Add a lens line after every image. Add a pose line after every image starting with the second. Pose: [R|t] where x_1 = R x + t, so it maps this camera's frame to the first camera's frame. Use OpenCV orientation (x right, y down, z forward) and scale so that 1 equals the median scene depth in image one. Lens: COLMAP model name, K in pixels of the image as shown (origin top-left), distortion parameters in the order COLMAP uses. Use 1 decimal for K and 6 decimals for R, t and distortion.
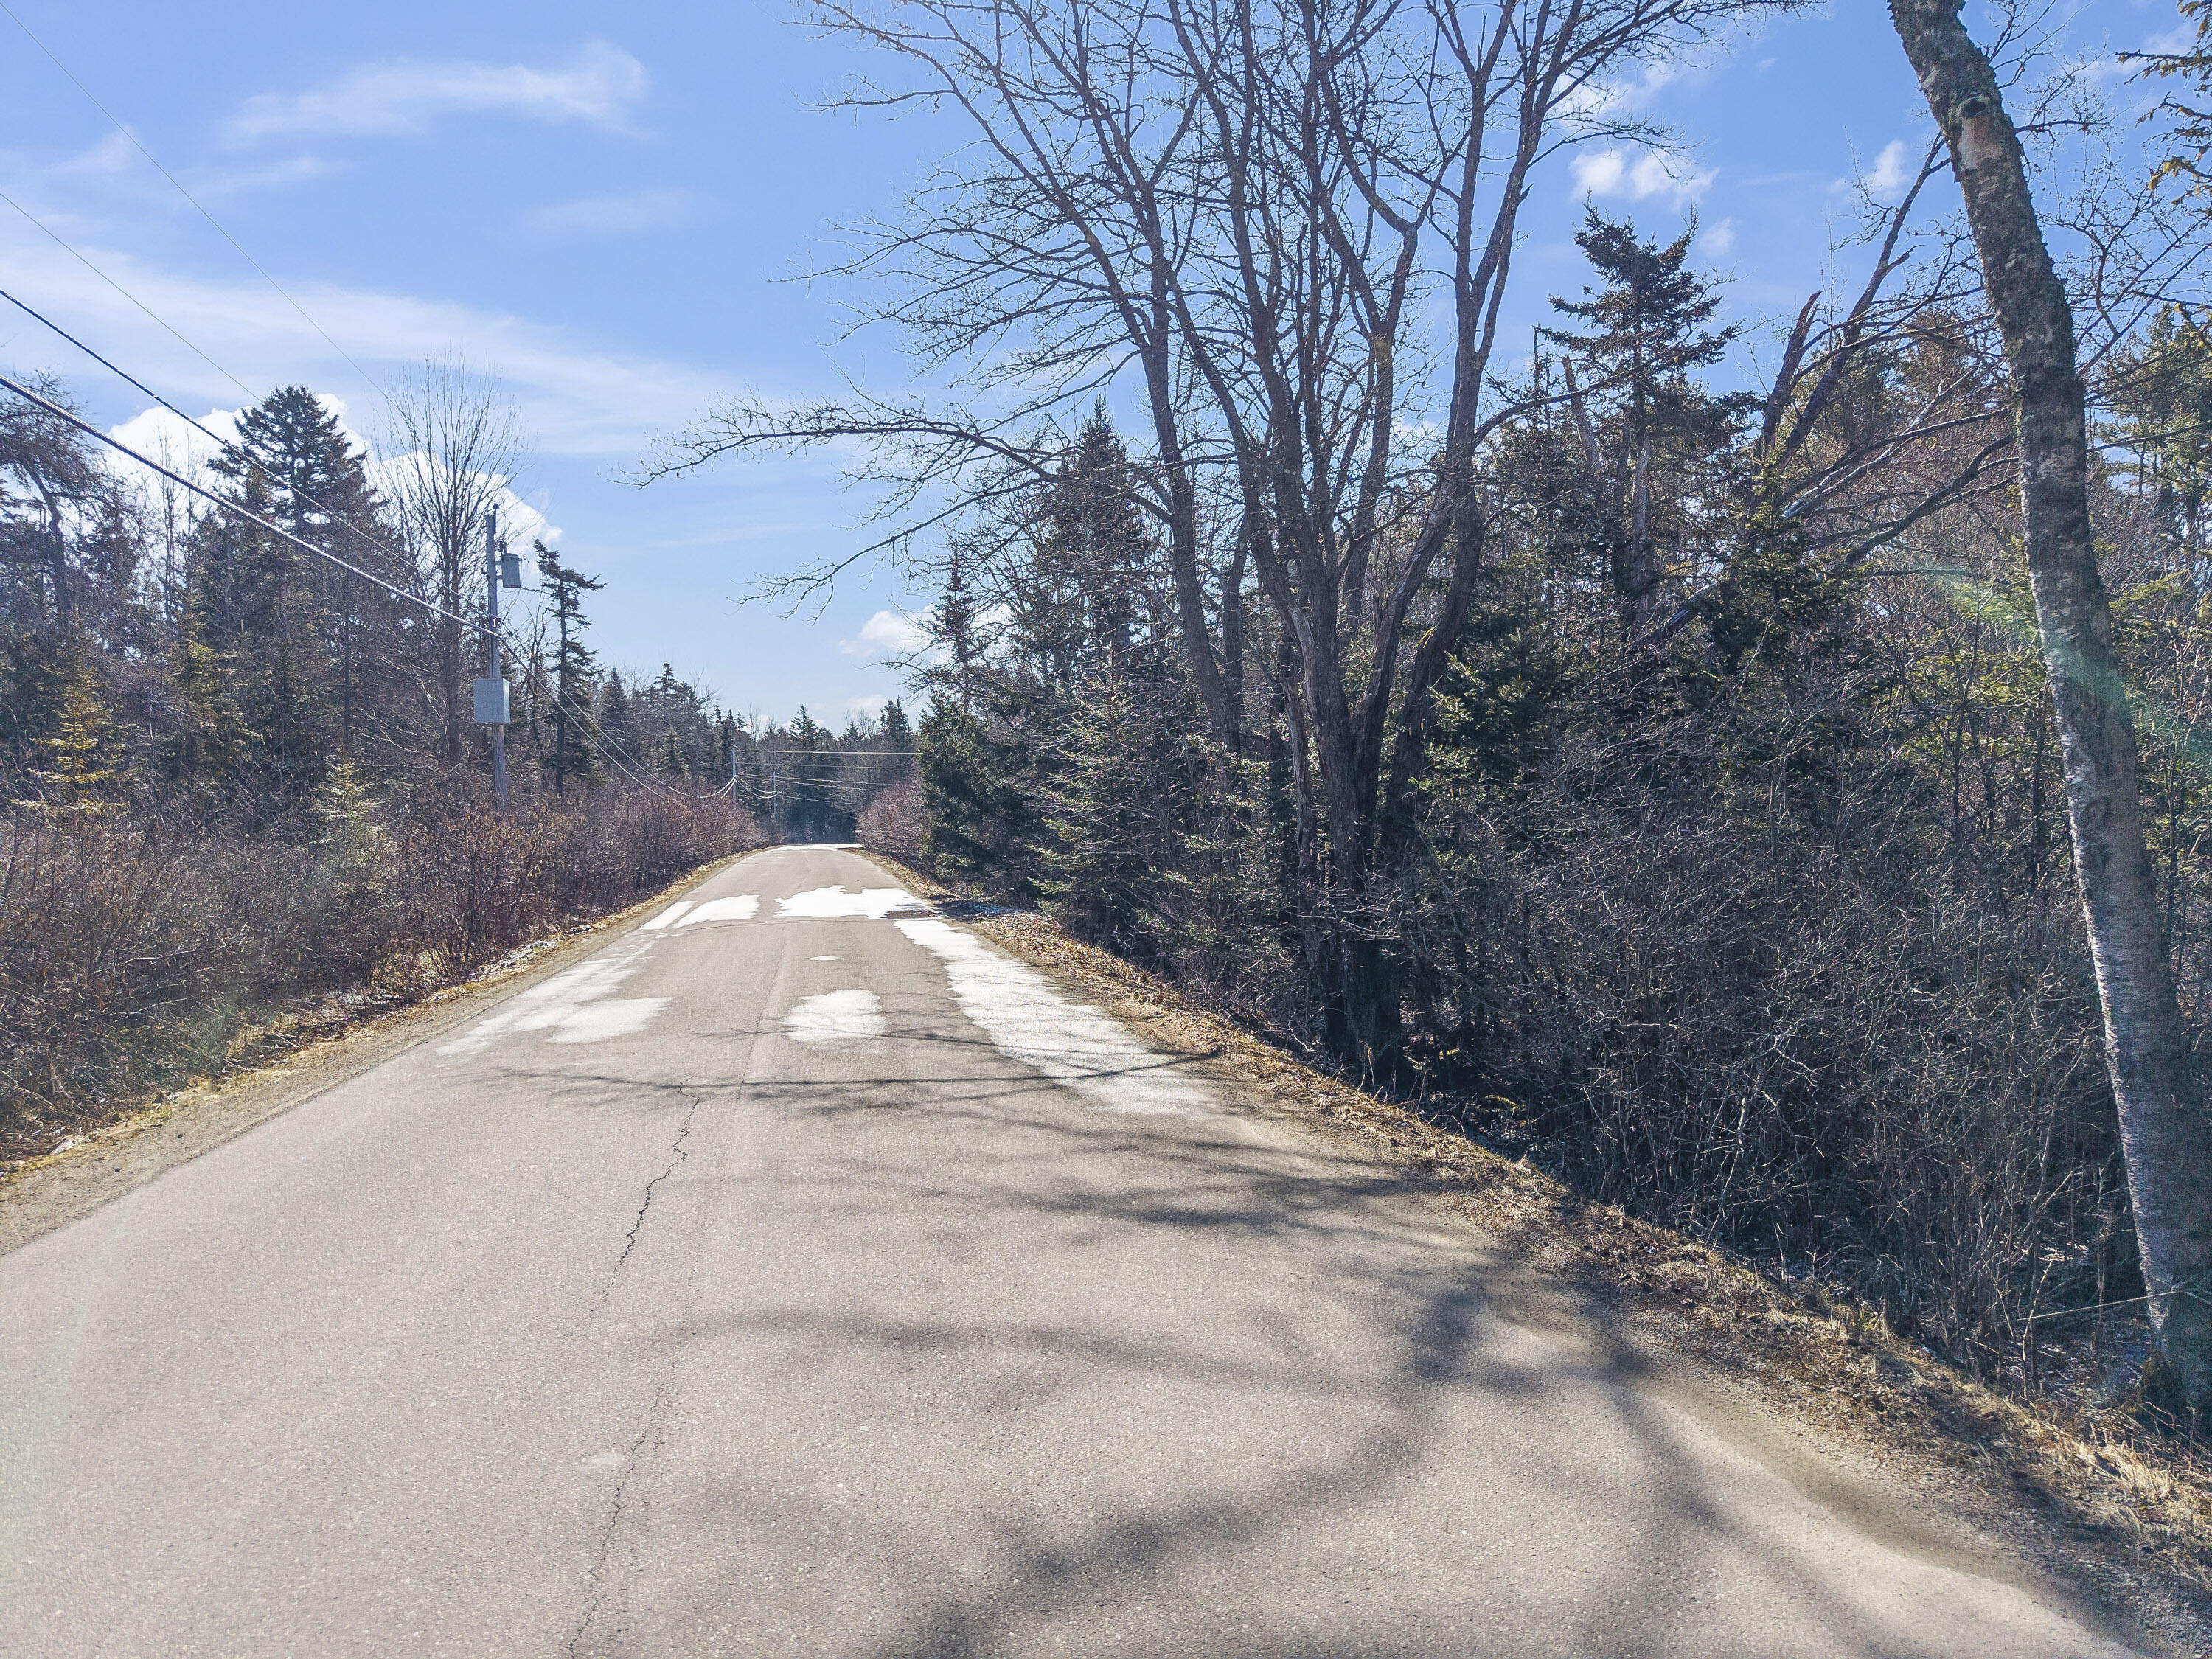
lens RADIAL K [[1491.4, 0, 1099.8], [0, 1491.4, 828.1], [0, 0, 1]] dist [0.009219, -0.010711]
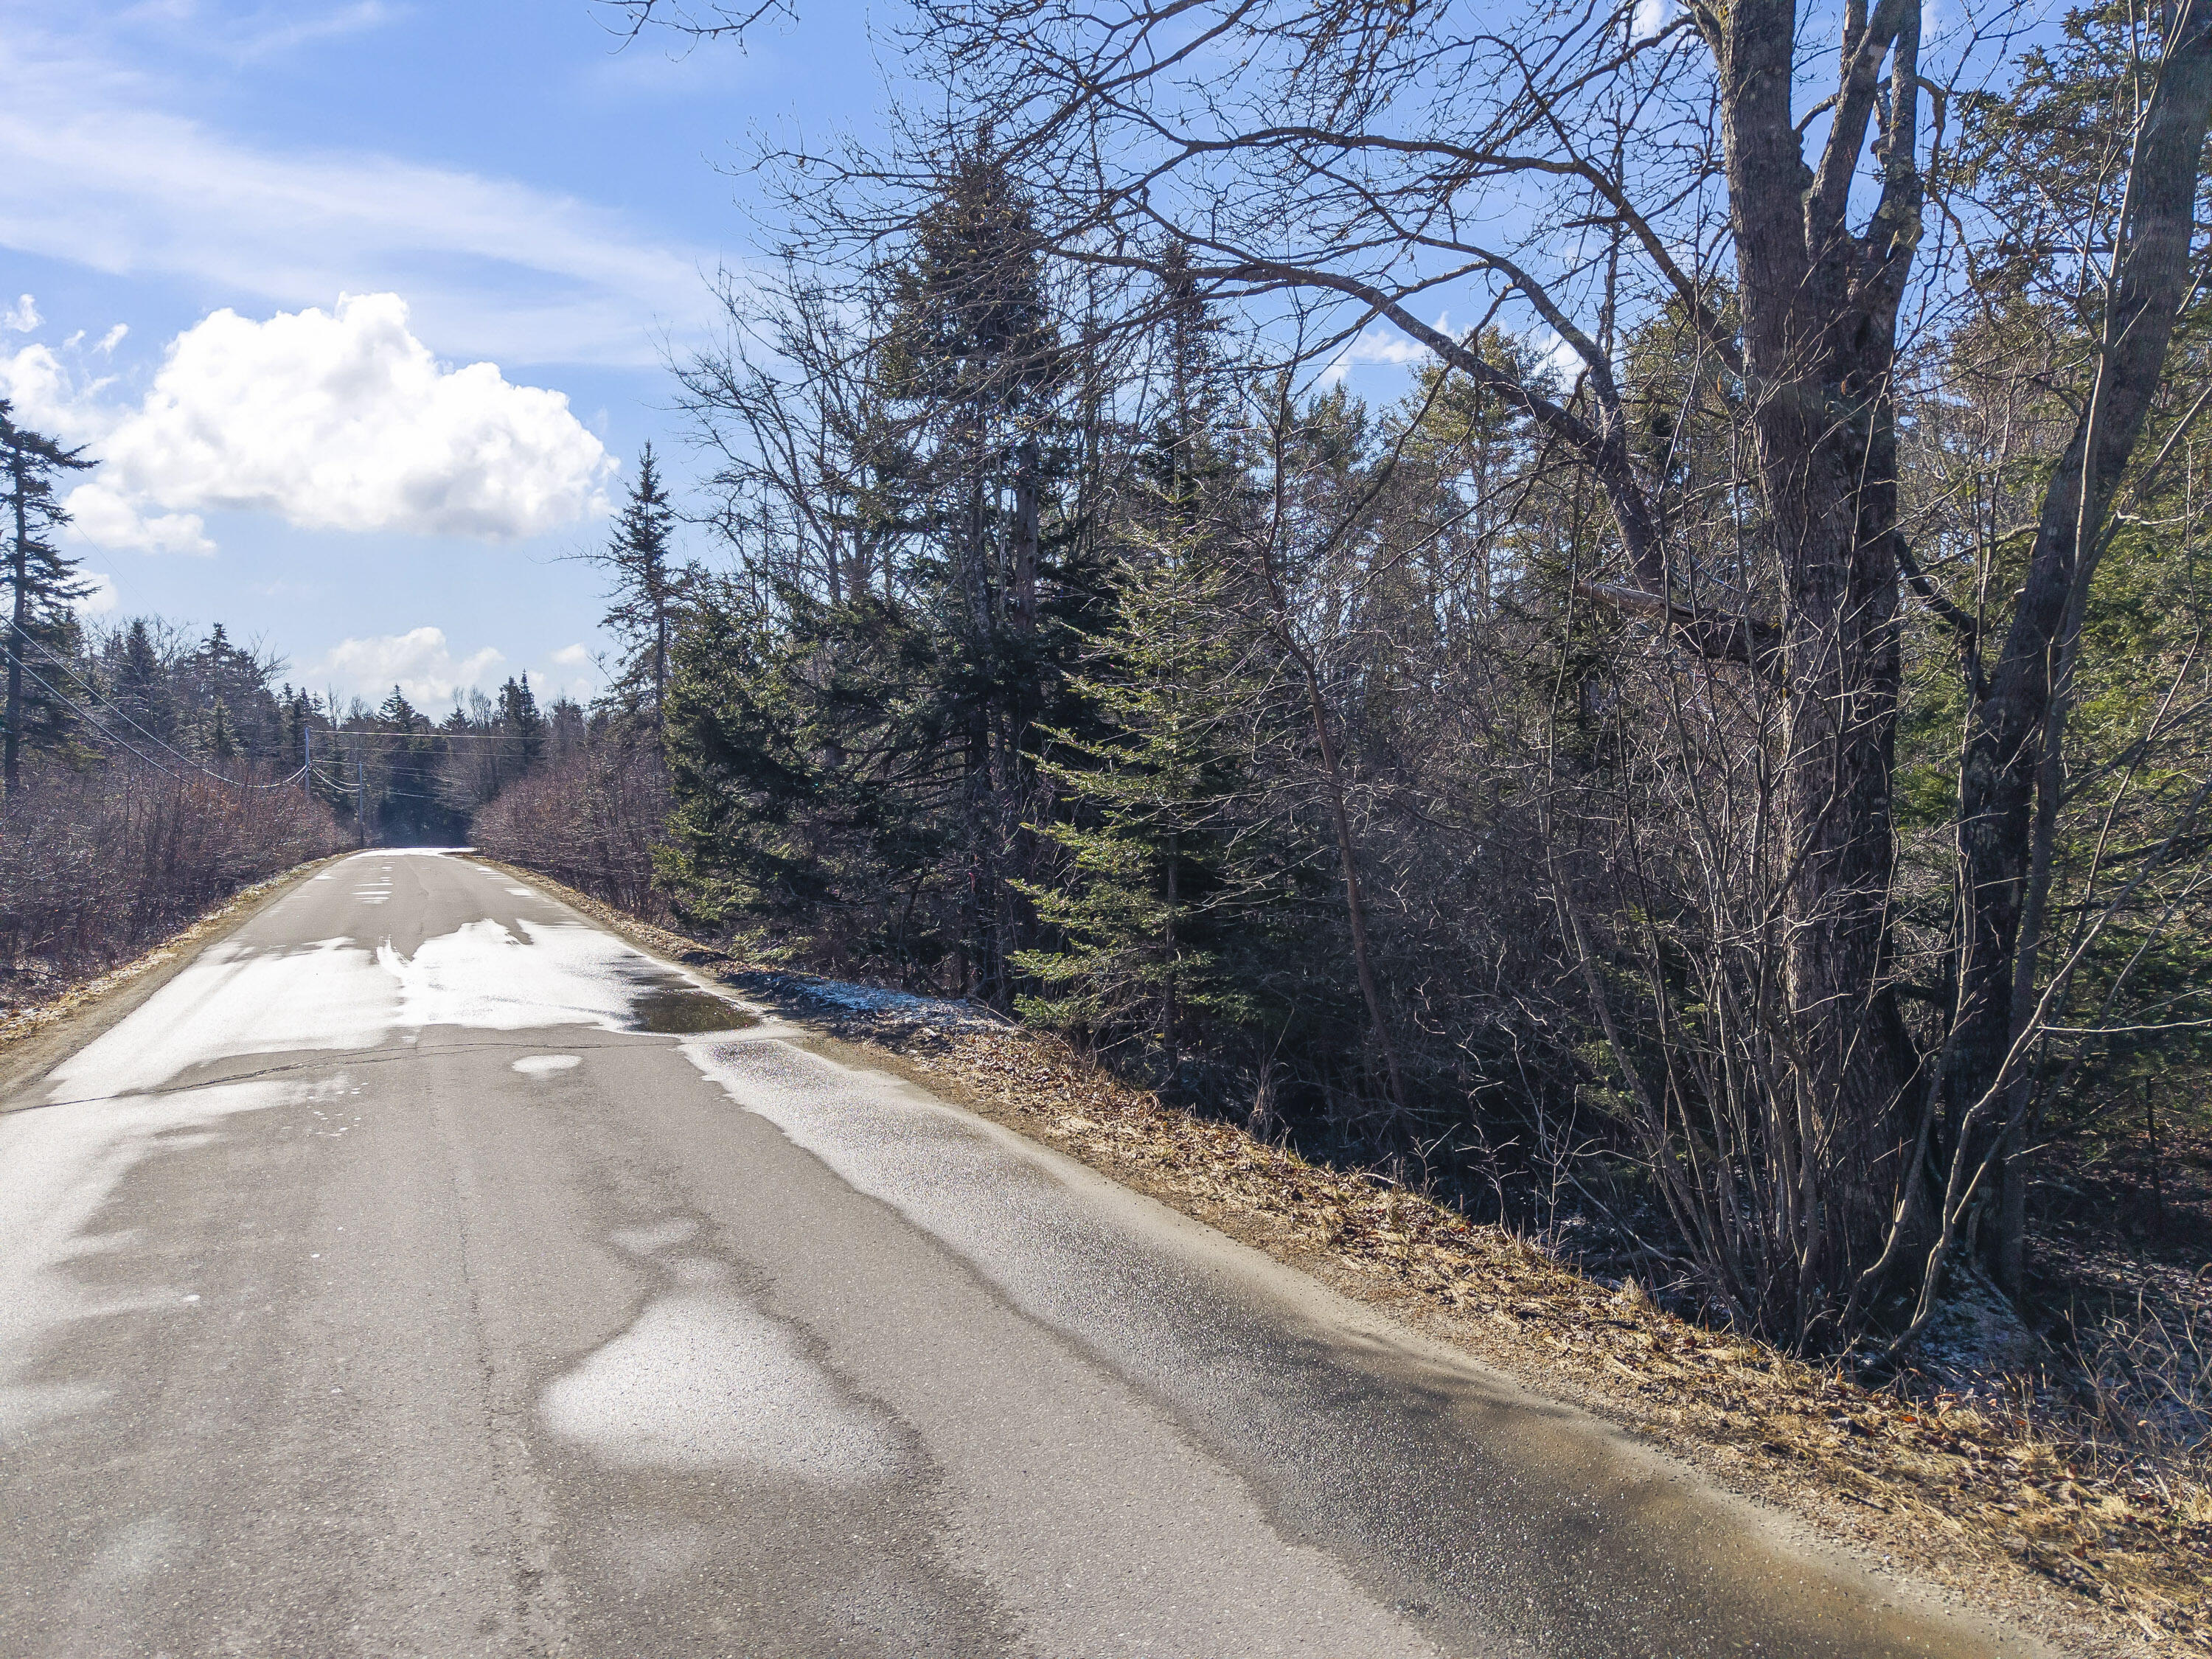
lens RADIAL K [[1491.4, 0, 1096.0], [0, 1491.4, 818.7], [0, 0, 1]] dist [0.009219, -0.010711]
pose [[0.970133, 0.006060, 0.242496, -0.033851], [-0.004429, 0.999964, -0.007271, -0.000980], [-0.242532, 0.005980, 0.970125, 0.140109]]
